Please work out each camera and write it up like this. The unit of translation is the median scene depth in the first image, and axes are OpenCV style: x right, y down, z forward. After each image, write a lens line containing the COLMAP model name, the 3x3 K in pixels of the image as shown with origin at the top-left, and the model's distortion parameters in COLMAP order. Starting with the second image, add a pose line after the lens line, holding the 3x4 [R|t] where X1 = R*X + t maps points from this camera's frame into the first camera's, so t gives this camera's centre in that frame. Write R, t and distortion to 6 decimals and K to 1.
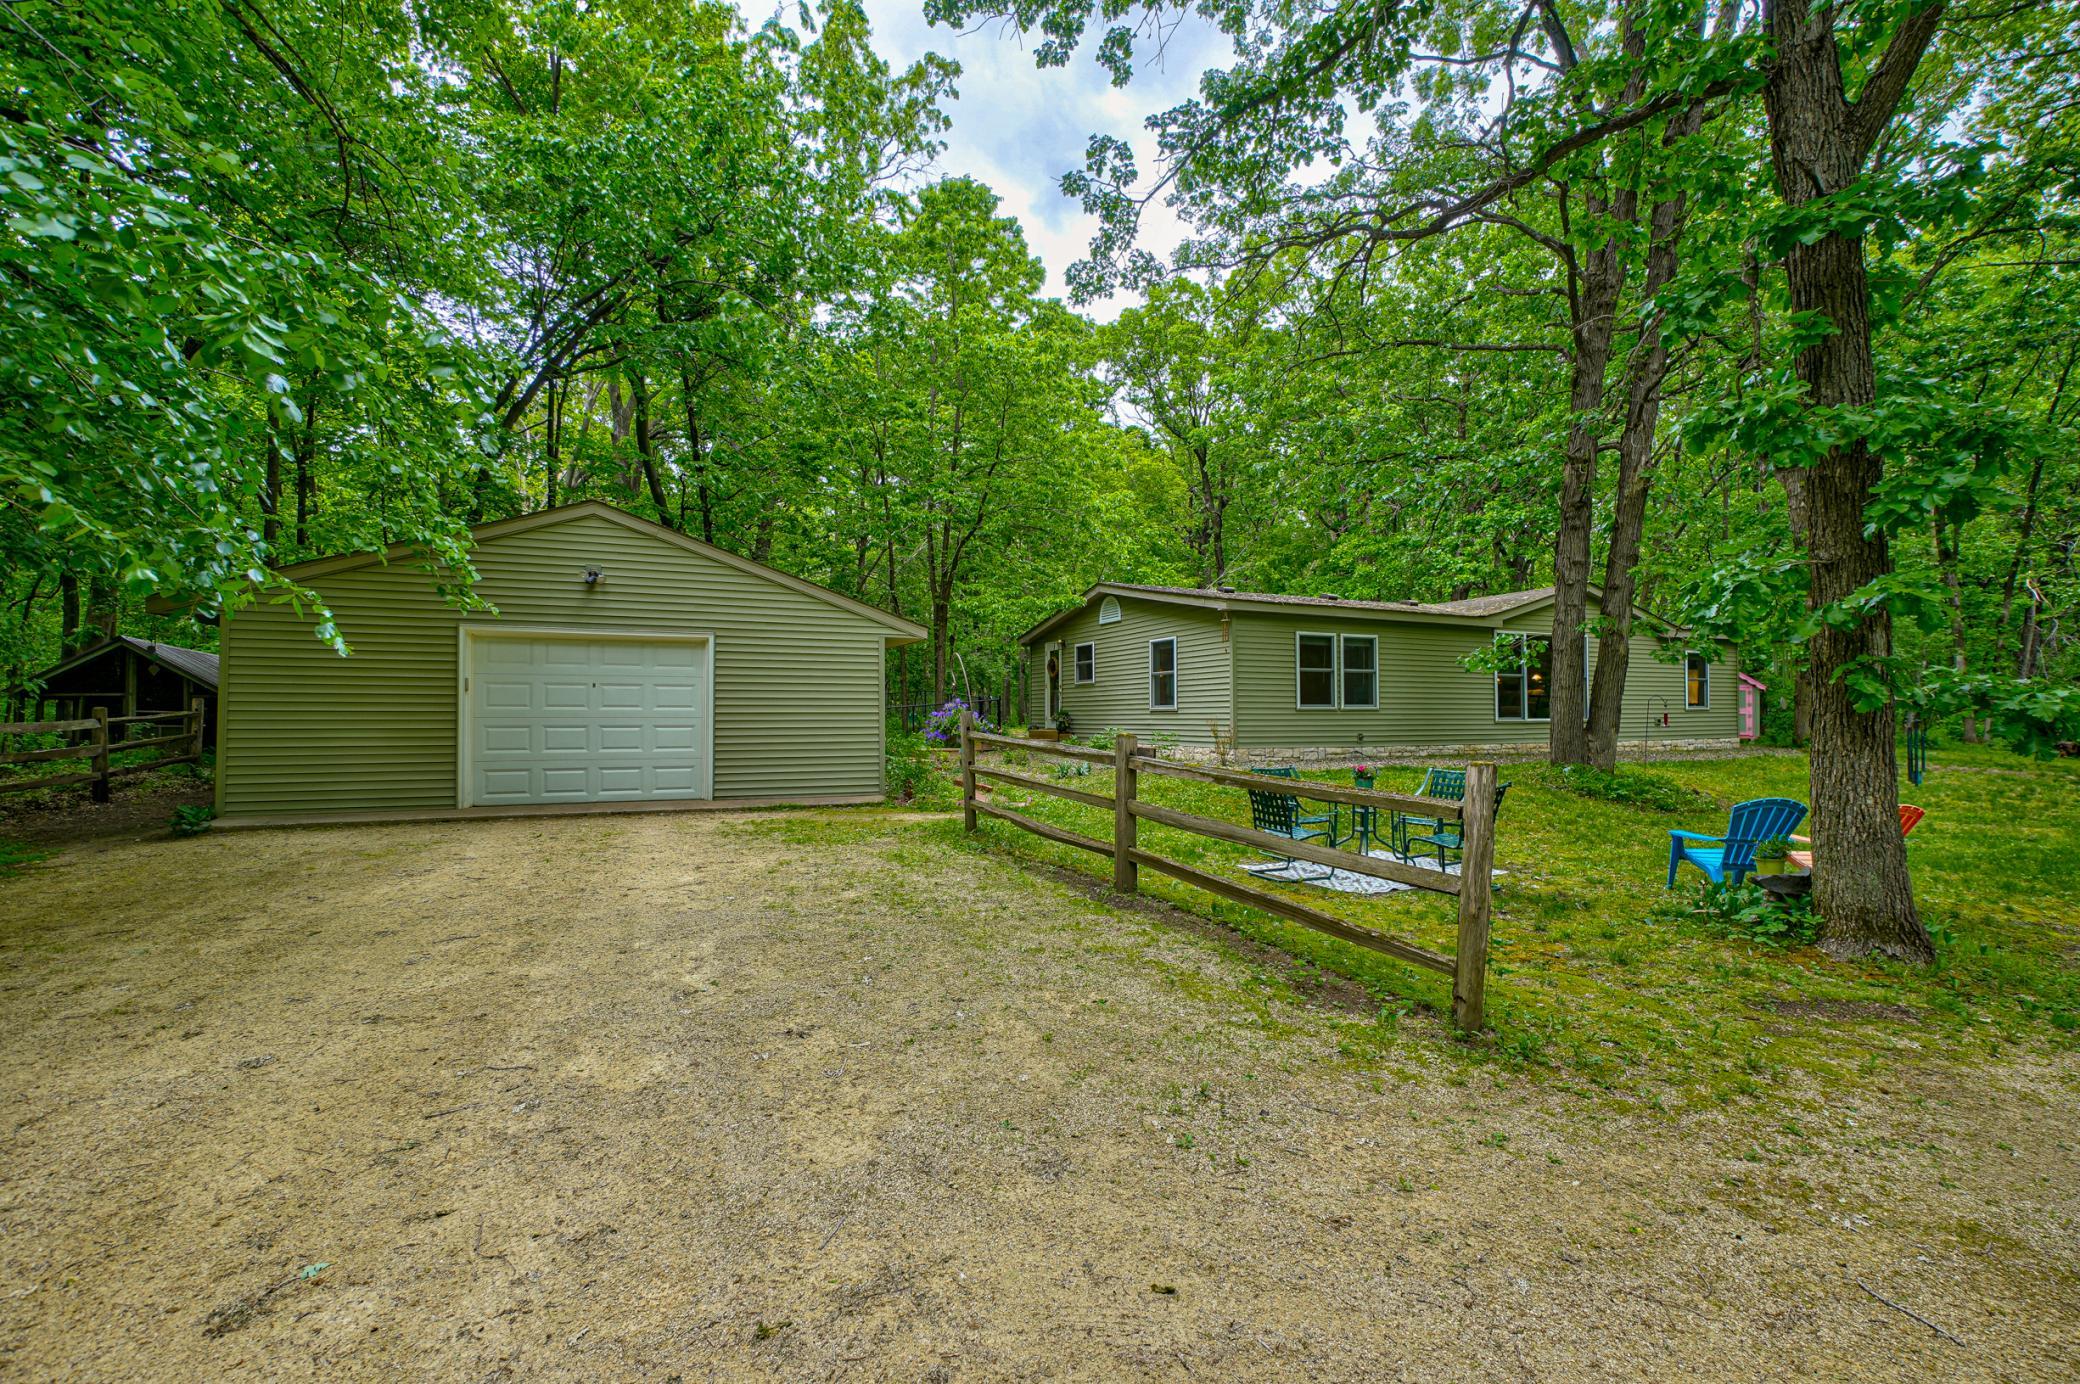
lens RADIAL K [[901.5, 0, 1037.9], [0, 901.5, 693.5], [0, 0, 1]] dist [0.002736, 0.001069]
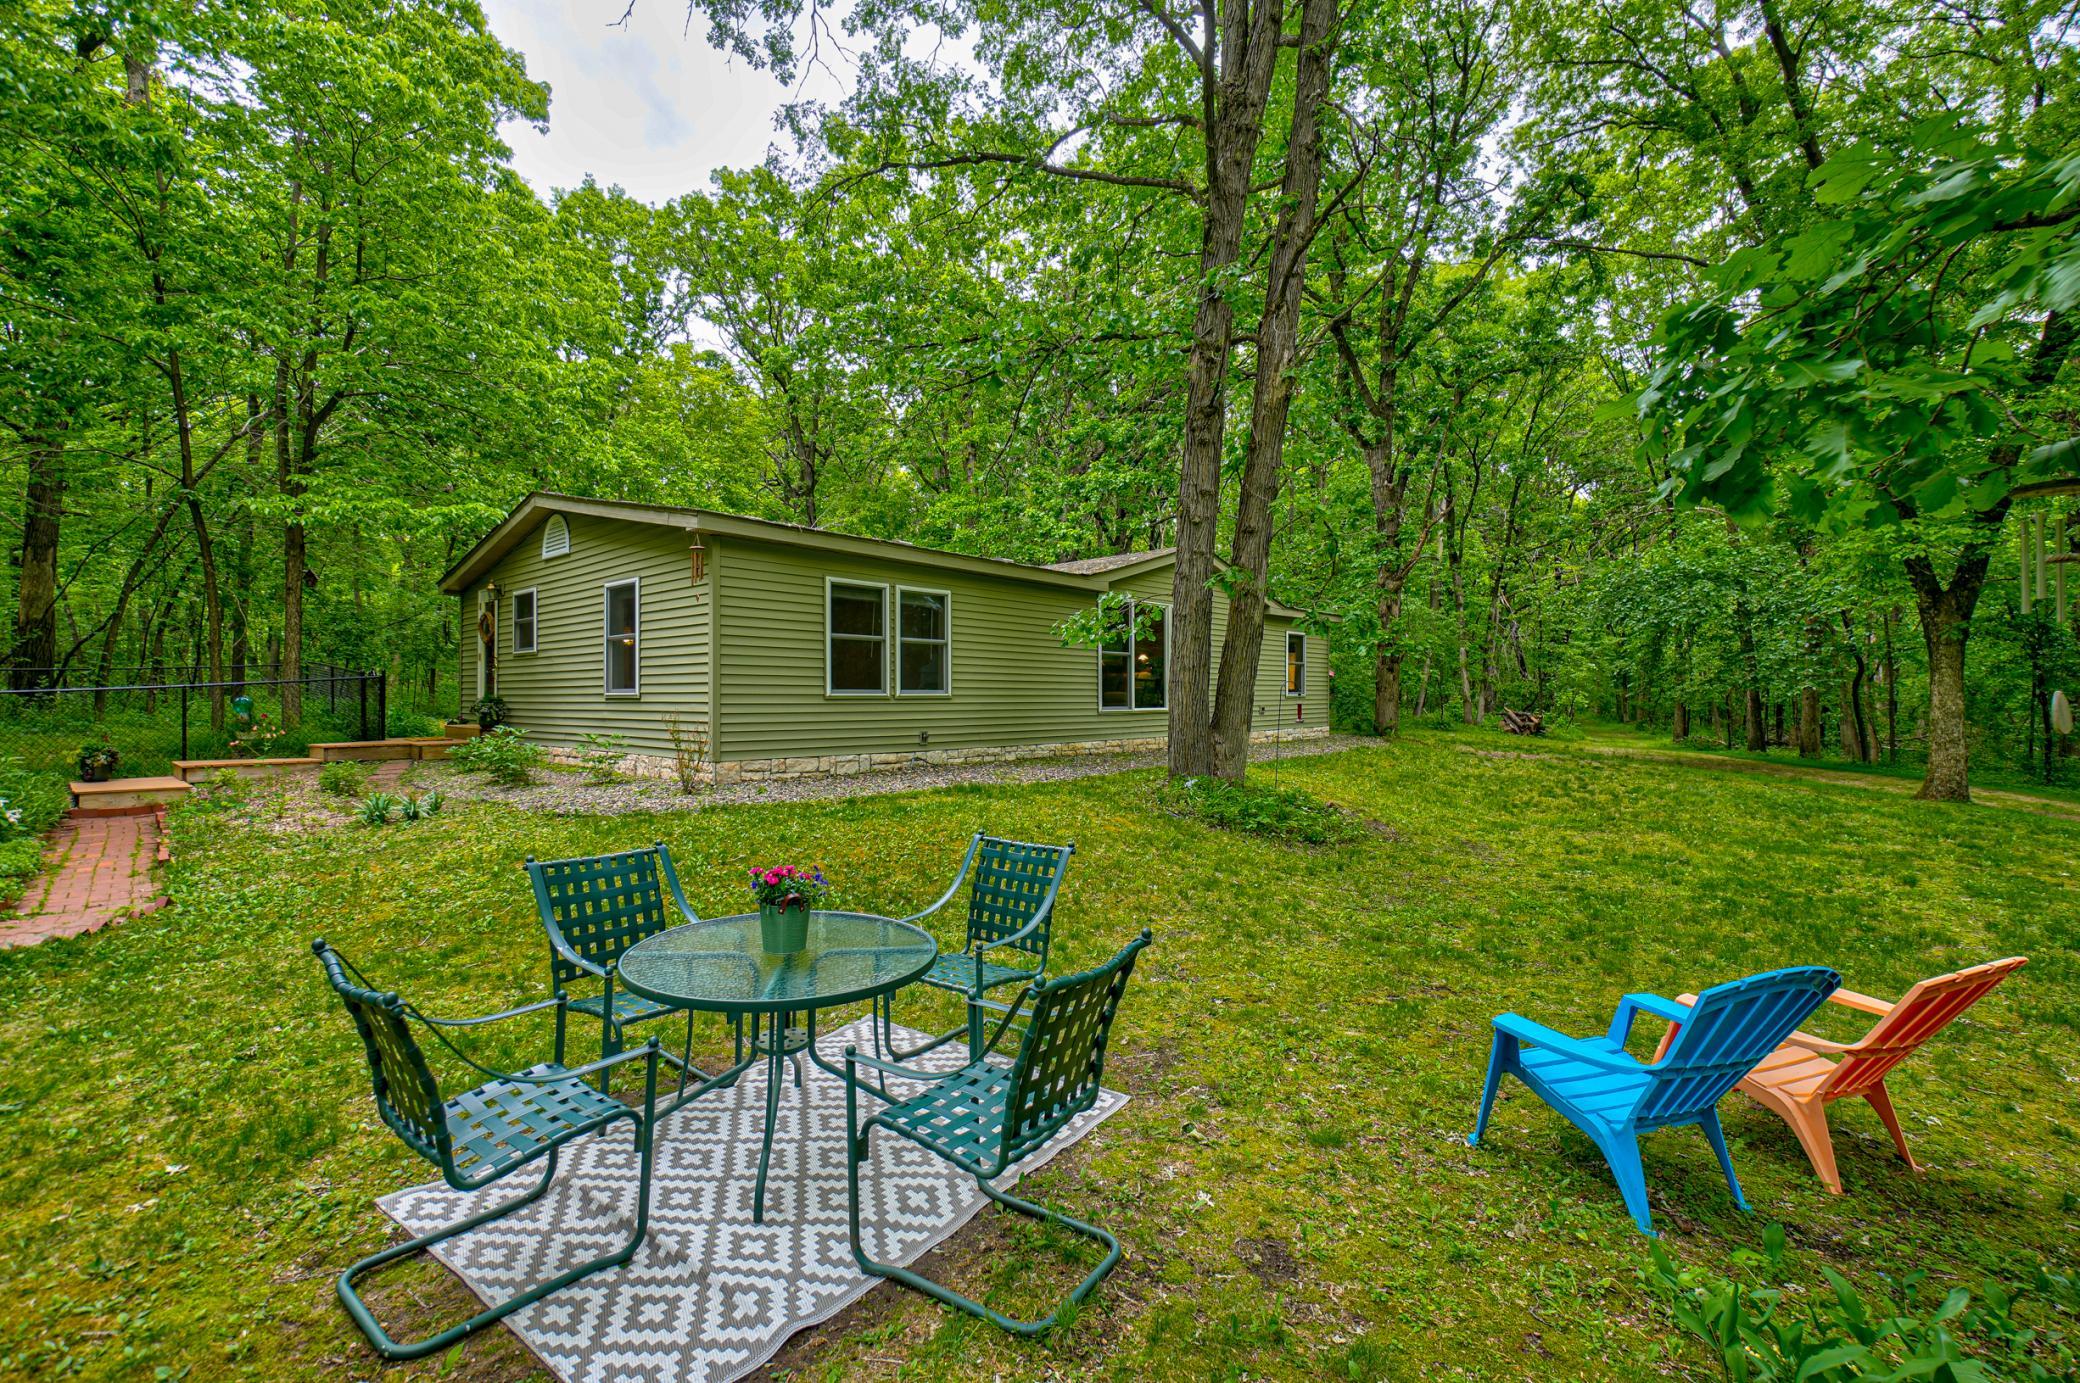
lens RADIAL K [[901.5, 0, 1038.7], [0, 901.5, 693.6], [0, 0, 1]] dist [0.002736, 0.001069]
pose [[0.918487, 0.003358, 0.395437, 0.162547], [-0.011574, 0.999764, 0.018394, 0.001413], [-0.395282, -0.021471, 0.918309, 0.327452]]
